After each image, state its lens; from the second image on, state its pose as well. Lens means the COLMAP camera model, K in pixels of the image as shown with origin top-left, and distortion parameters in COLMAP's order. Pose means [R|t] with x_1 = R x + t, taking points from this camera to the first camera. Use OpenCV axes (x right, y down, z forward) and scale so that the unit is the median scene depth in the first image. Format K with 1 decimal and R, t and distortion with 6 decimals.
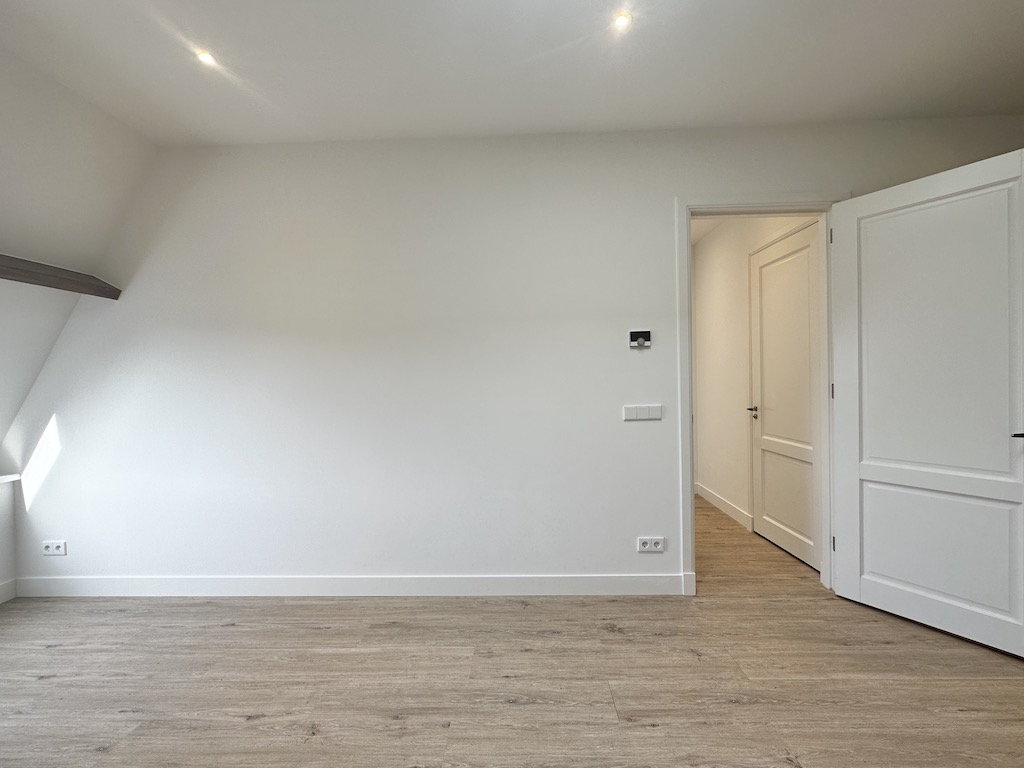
lens RADIAL K [[422.8, 0, 511.7], [0, 422.8, 385.8], [0, 0, 1]] dist [-0.001445, -0.000063]
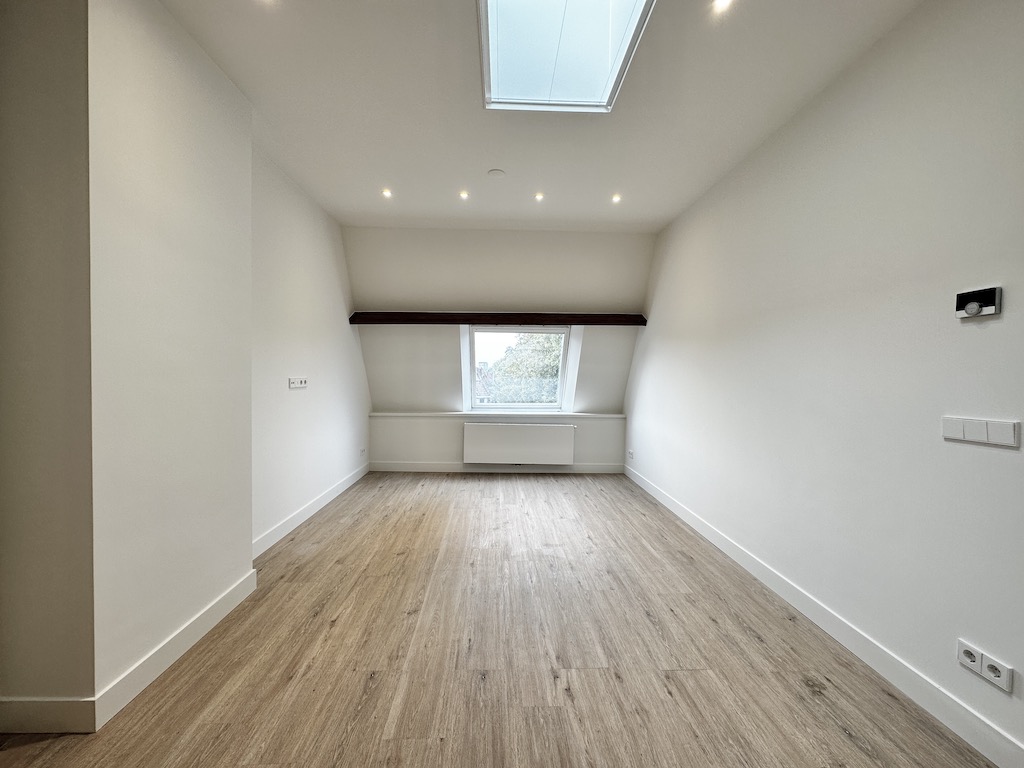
lens RADIAL K [[406.8, 0, 510.0], [0, 406.8, 384.1], [0, 0, 1]] dist [-0.001860, 0.000455]
pose [[0.057759, 0.040870, -0.997494, 0.966895], [-0.026965, 0.998861, 0.039365, -0.005729], [0.997966, 0.024623, 0.058796, 0.380892]]
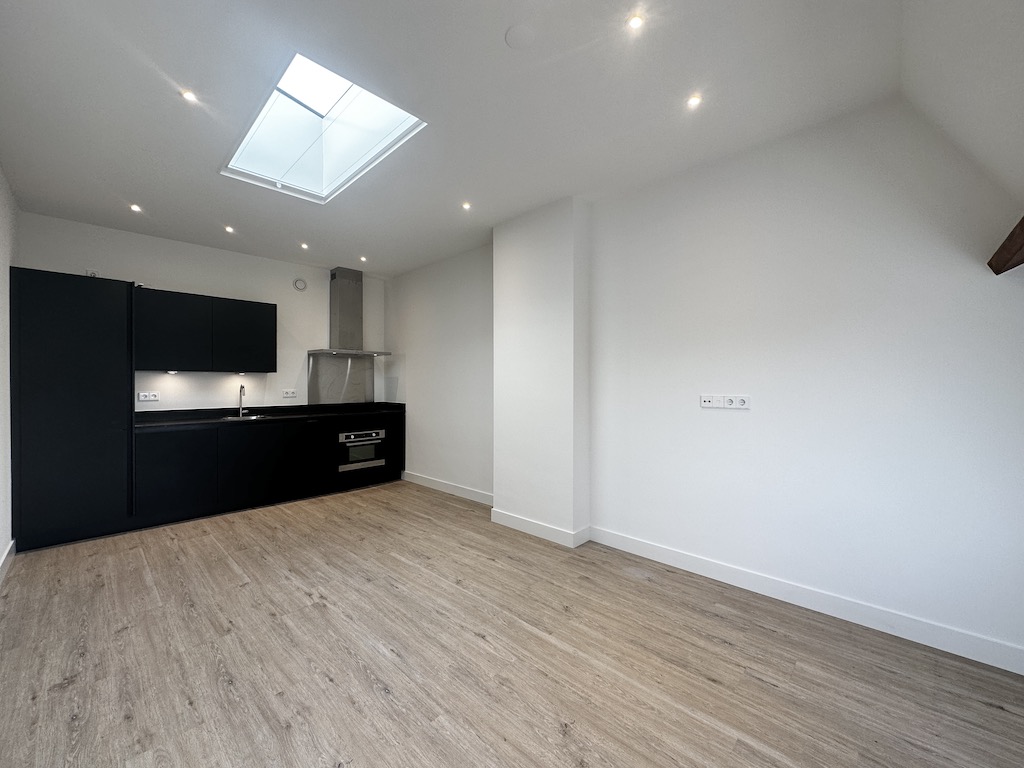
lens RADIAL K [[406.8, 0, 511.5], [0, 406.8, 383.4], [0, 0, 1]] dist [-0.001860, 0.000455]
pose [[-0.740498, 0.014857, 0.671895, -0.990348], [0.022520, 0.999743, 0.002713, -0.002329], [-0.671682, 0.017139, -0.740642, 1.016074]]
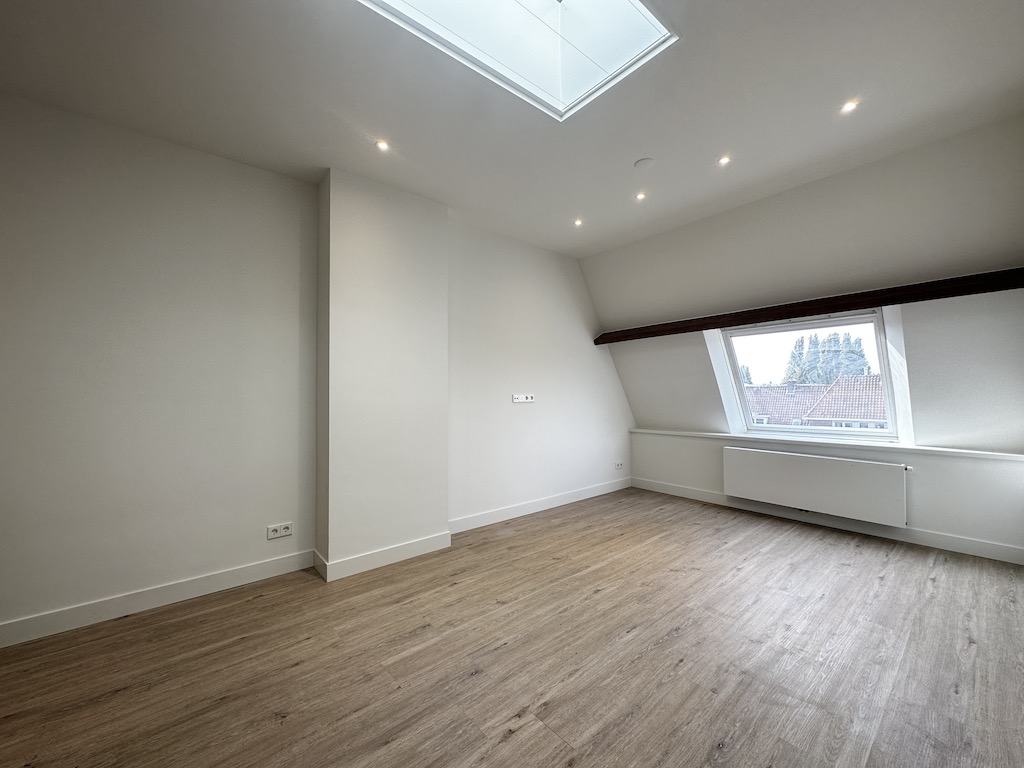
lens RADIAL K [[406.8, 0, 510.7], [0, 406.8, 383.5], [0, 0, 1]] dist [-0.001860, 0.000455]
pose [[-0.749987, 0.006703, -0.661419, 0.686018], [0.011948, 0.999923, -0.003415, 0.007827], [0.661345, -0.010464, -0.750009, 1.072438]]
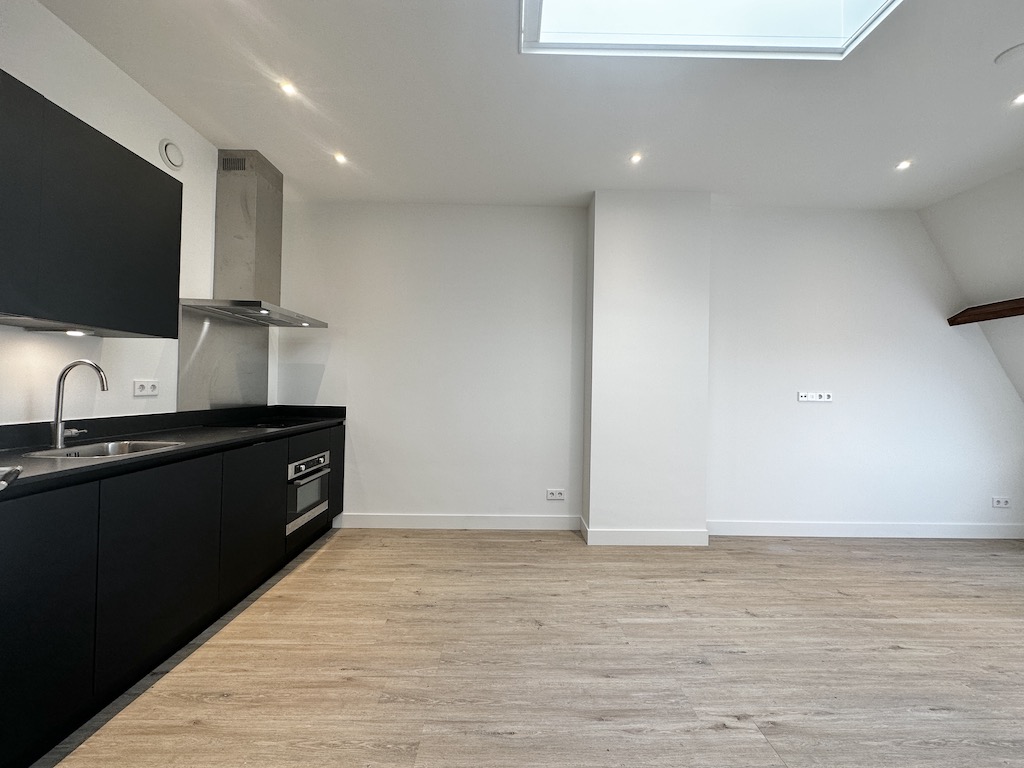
lens RADIAL K [[406.8, 0, 513.0], [0, 406.8, 382.3], [0, 0, 1]] dist [-0.001860, 0.000455]
pose [[-0.999212, -0.002034, -0.039643, 0.618779], [-0.002069, 0.999997, 0.000858, 0.016530], [0.039641, 0.000940, -0.999214, 1.219421]]
